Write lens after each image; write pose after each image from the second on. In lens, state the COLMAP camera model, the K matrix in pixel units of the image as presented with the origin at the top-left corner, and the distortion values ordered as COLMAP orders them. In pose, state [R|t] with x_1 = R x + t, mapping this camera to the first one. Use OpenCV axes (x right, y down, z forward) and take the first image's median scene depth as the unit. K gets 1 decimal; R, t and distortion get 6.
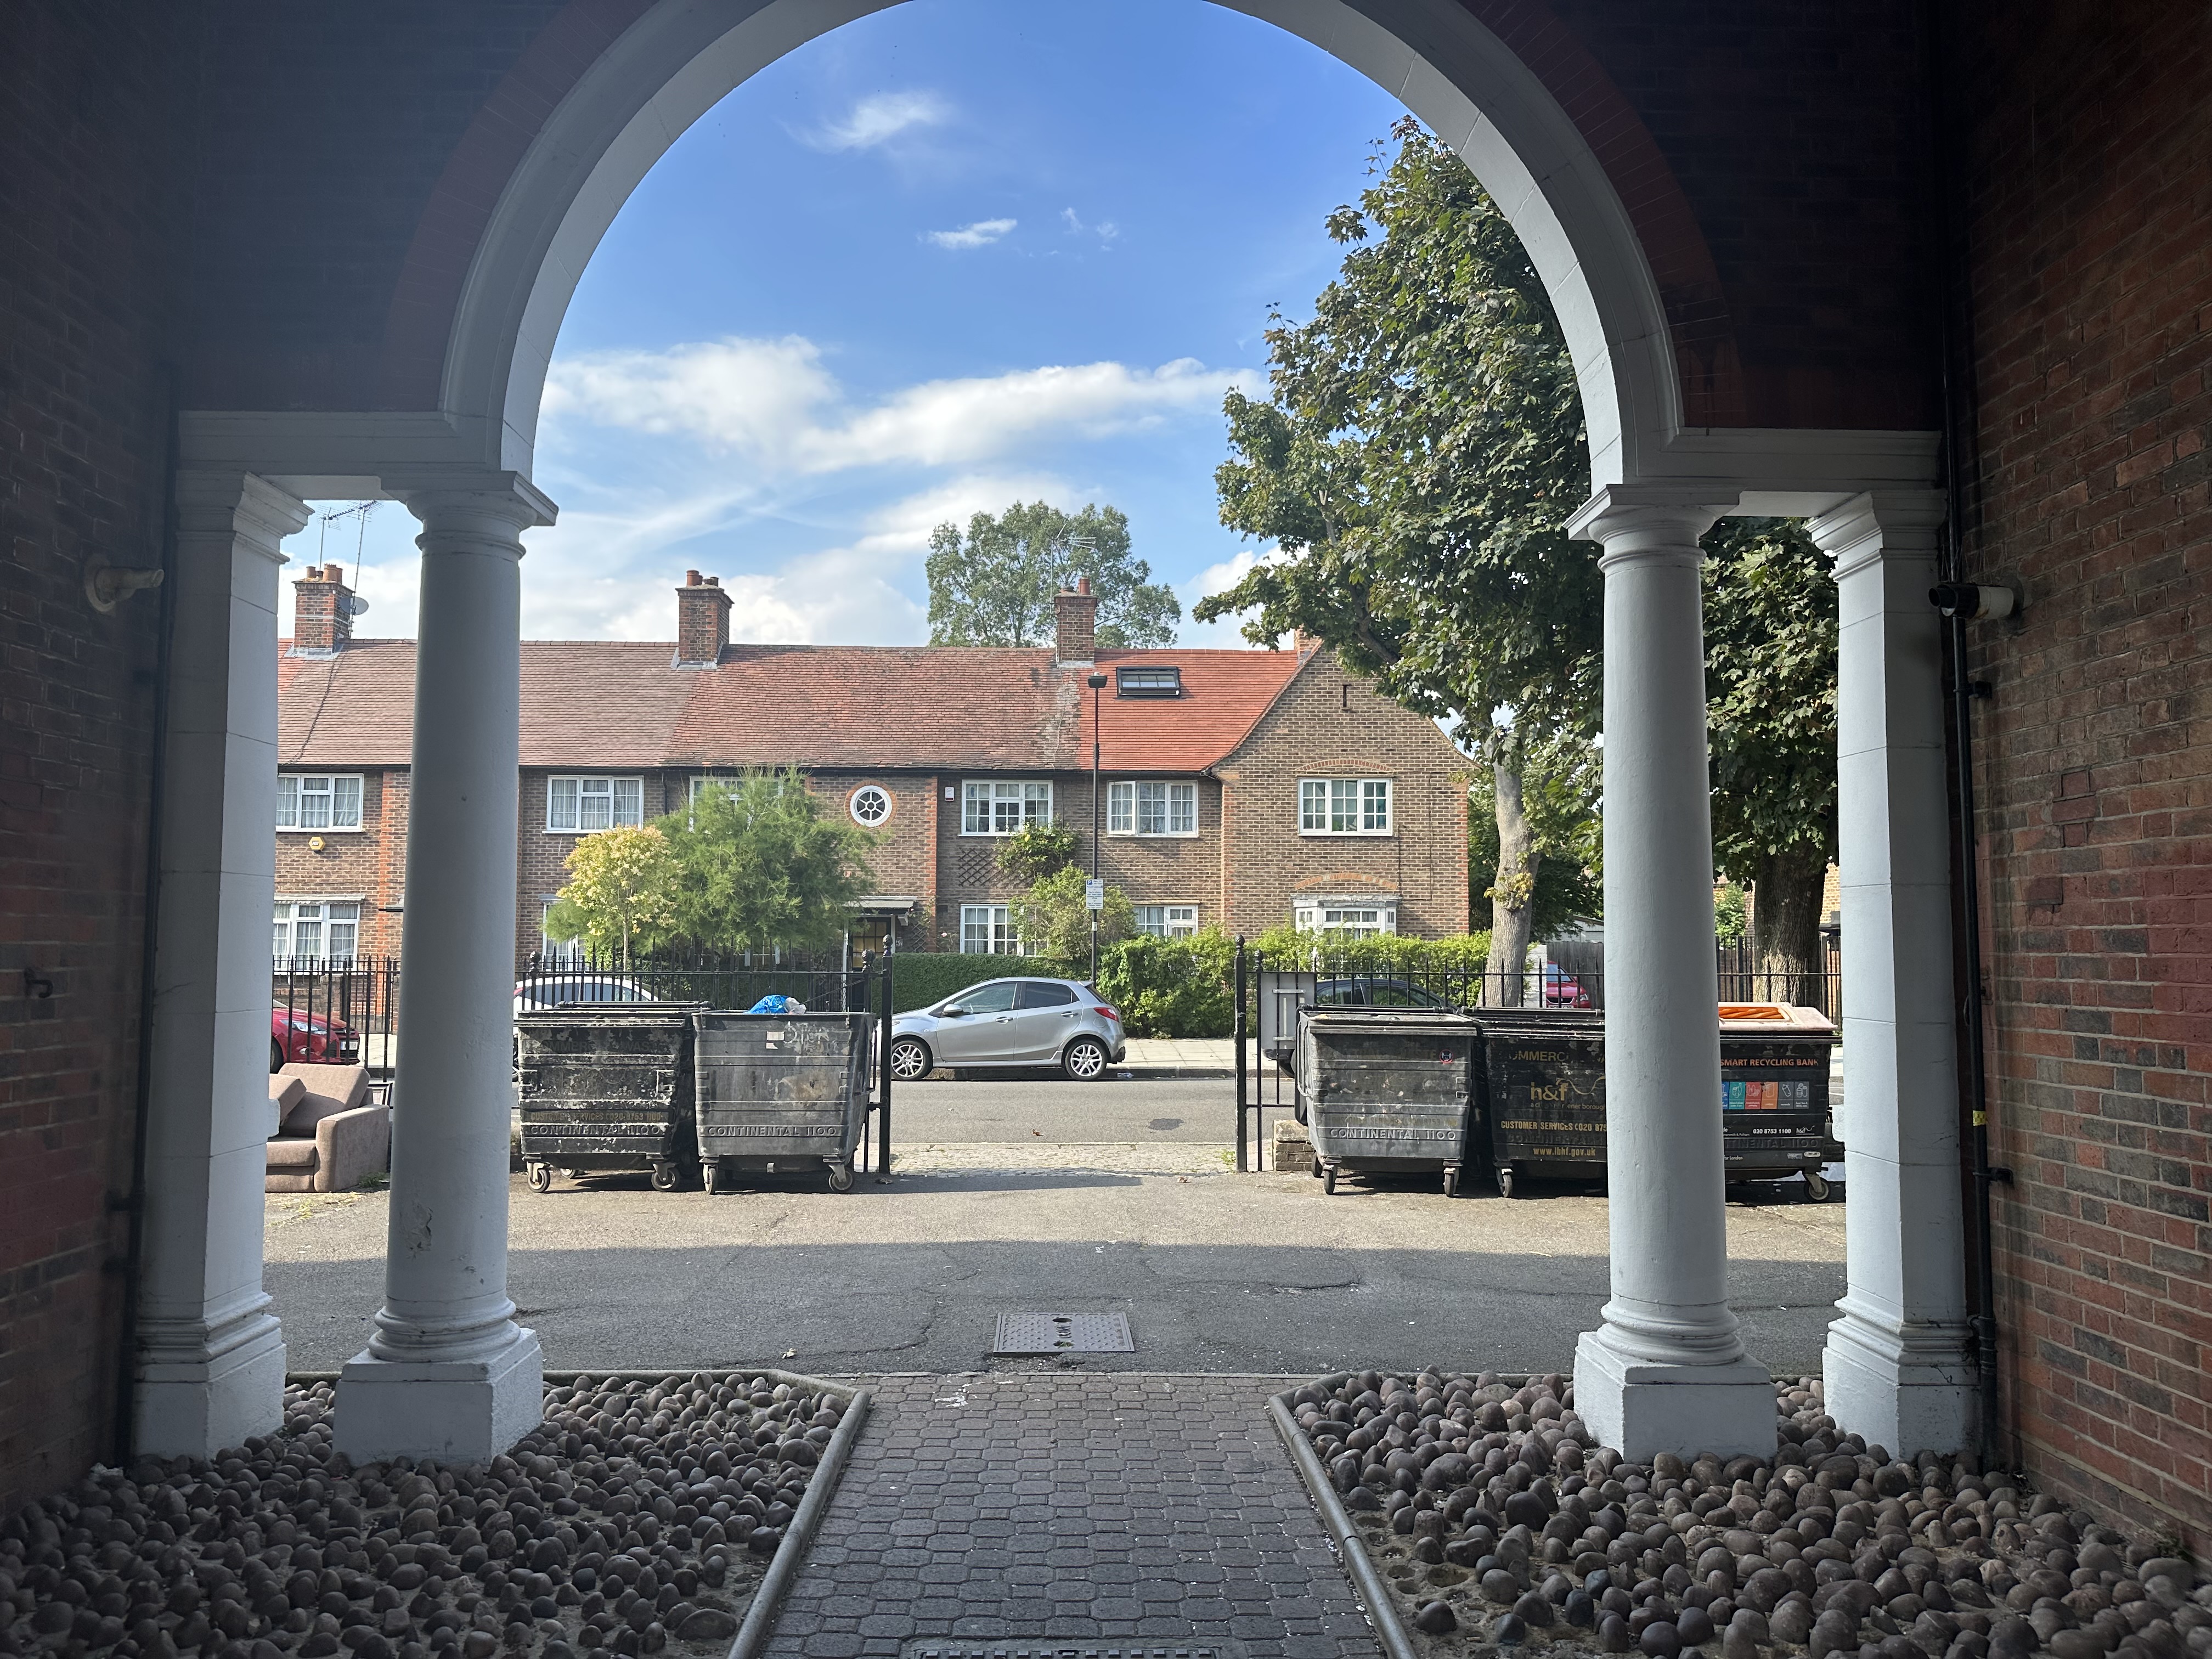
lens RADIAL K [[1563.7, 0, 1119.2], [0, 1563.7, 829.9], [0, 0, 1]] dist [0.059428, -0.074909]
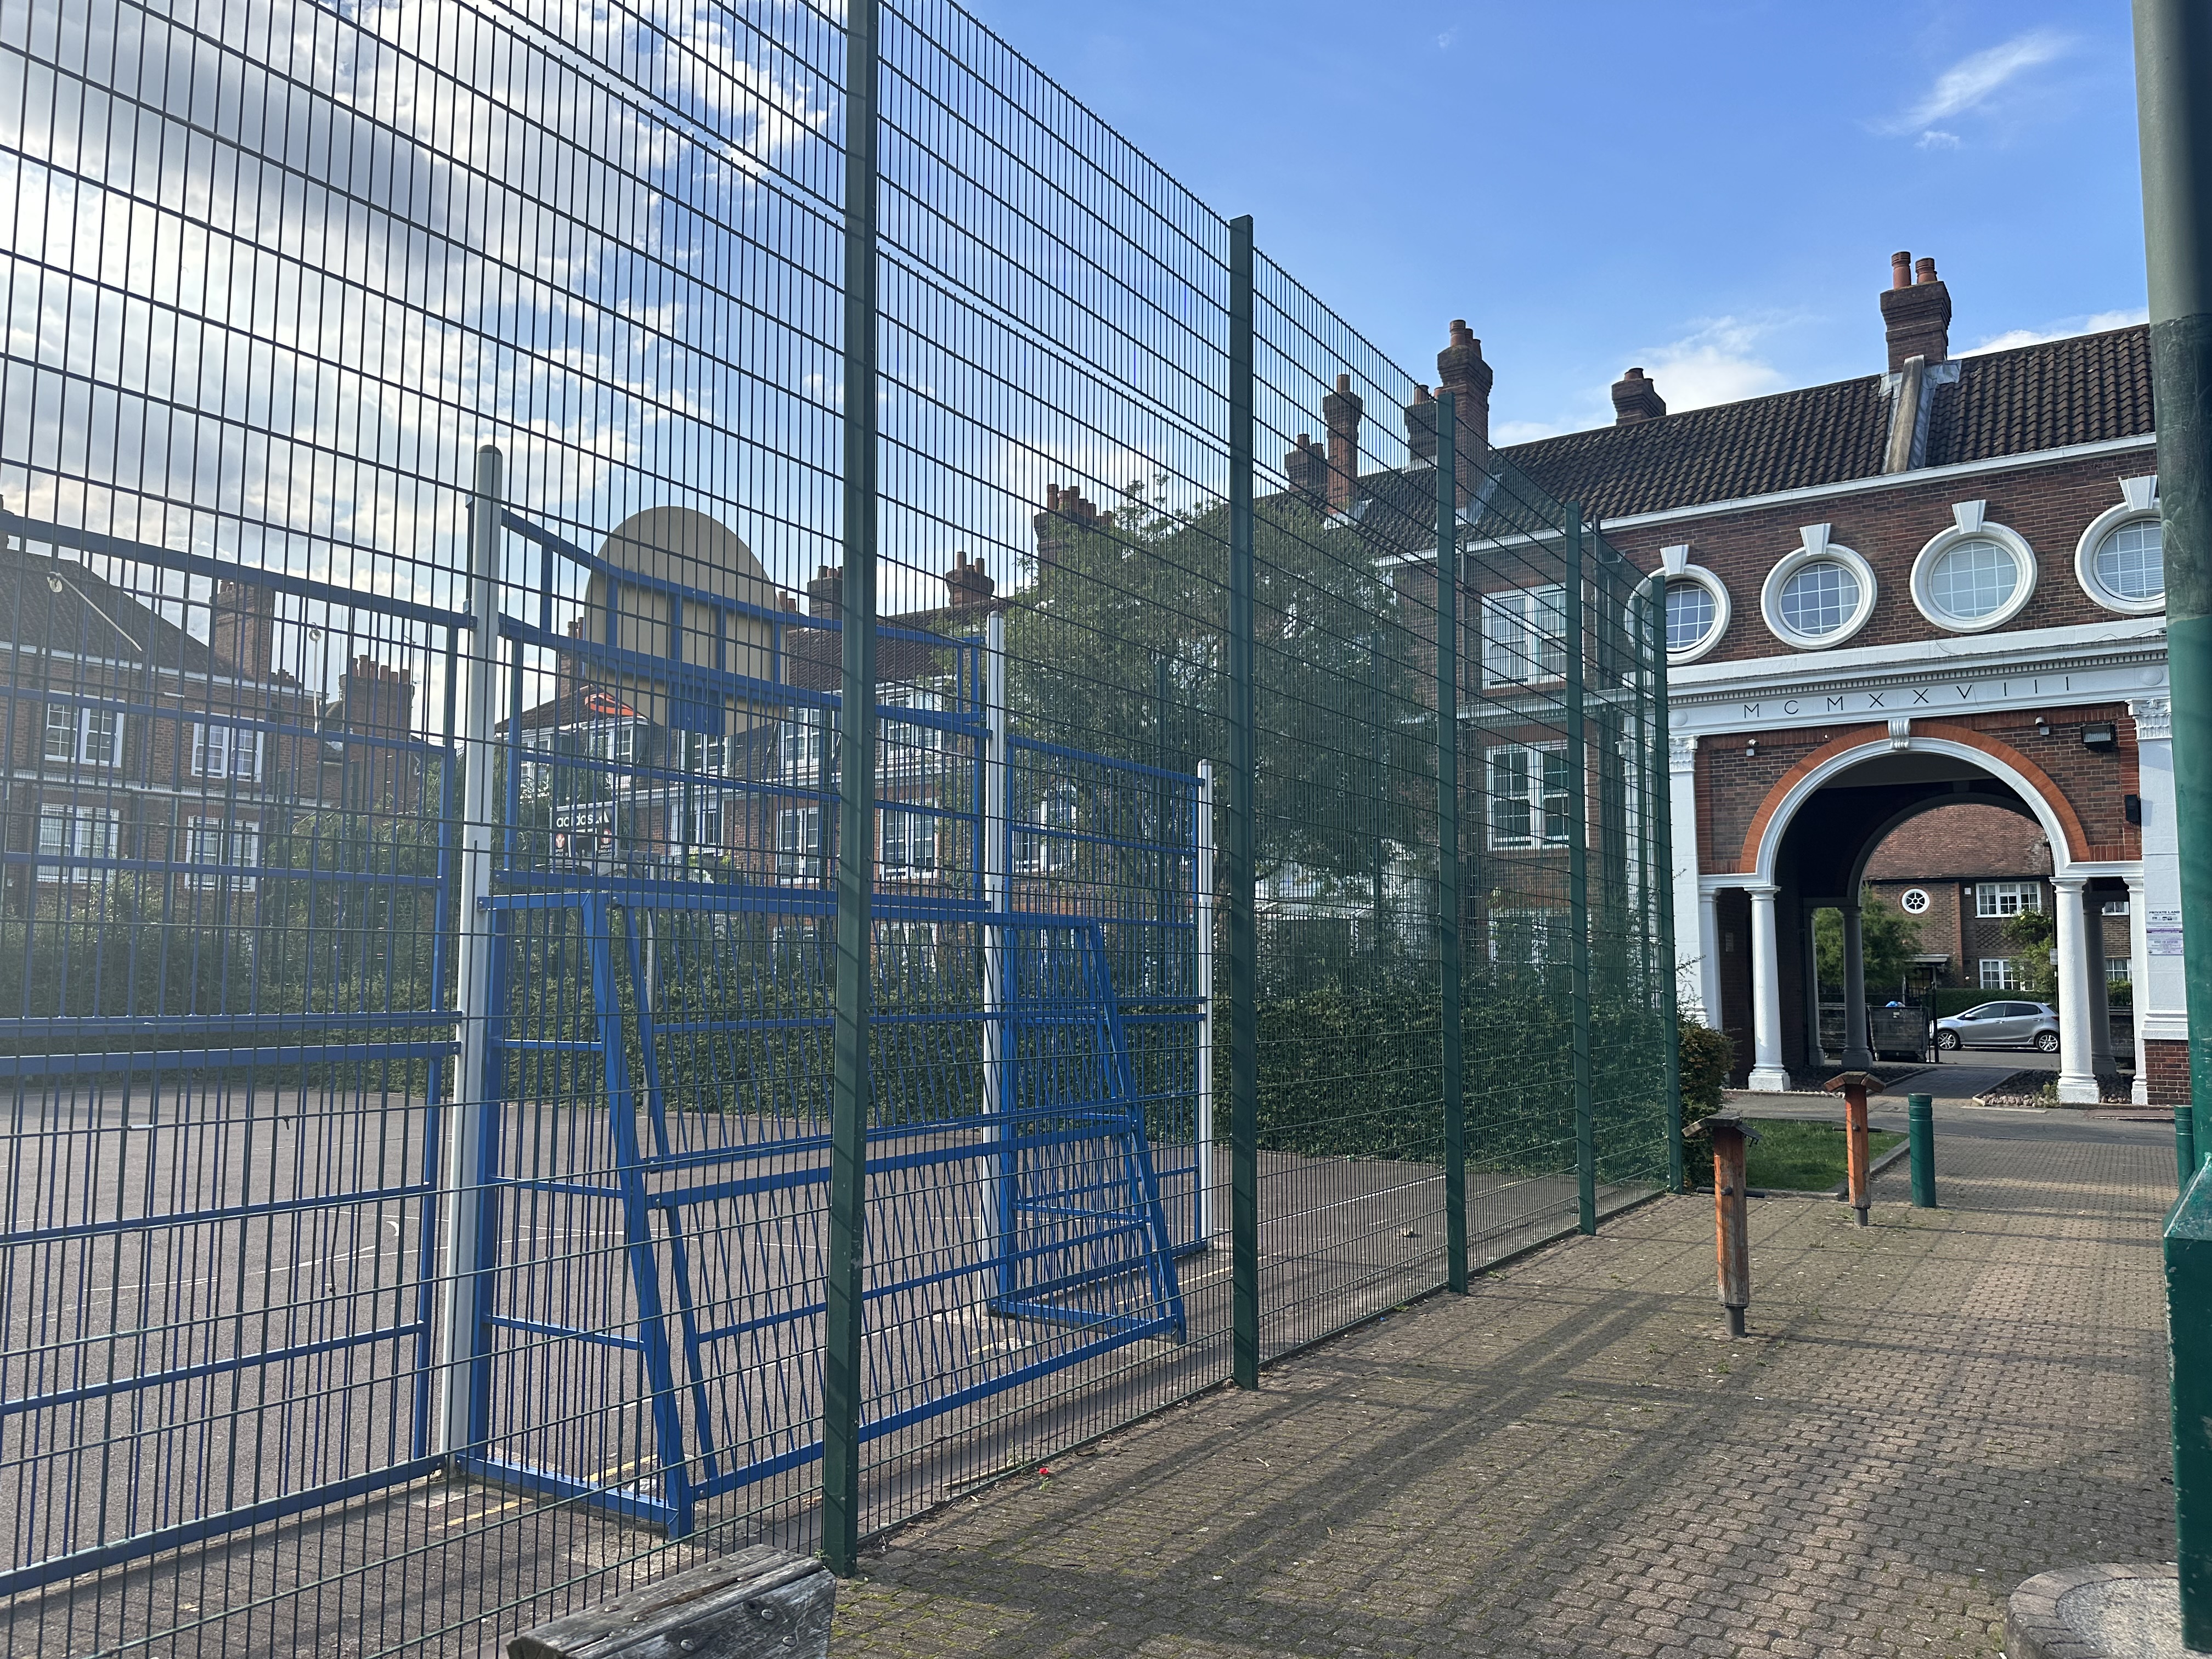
lens RADIAL K [[1563.7, 0, 1118.1], [0, 1563.7, 868.1], [0, 0, 1]] dist [0.059428, -0.074909]
pose [[0.815861, -0.045250, -0.576474, 0.123085], [0.045946, 0.998854, -0.013378, -0.067389], [0.576419, -0.015572, 0.817006, -0.883264]]
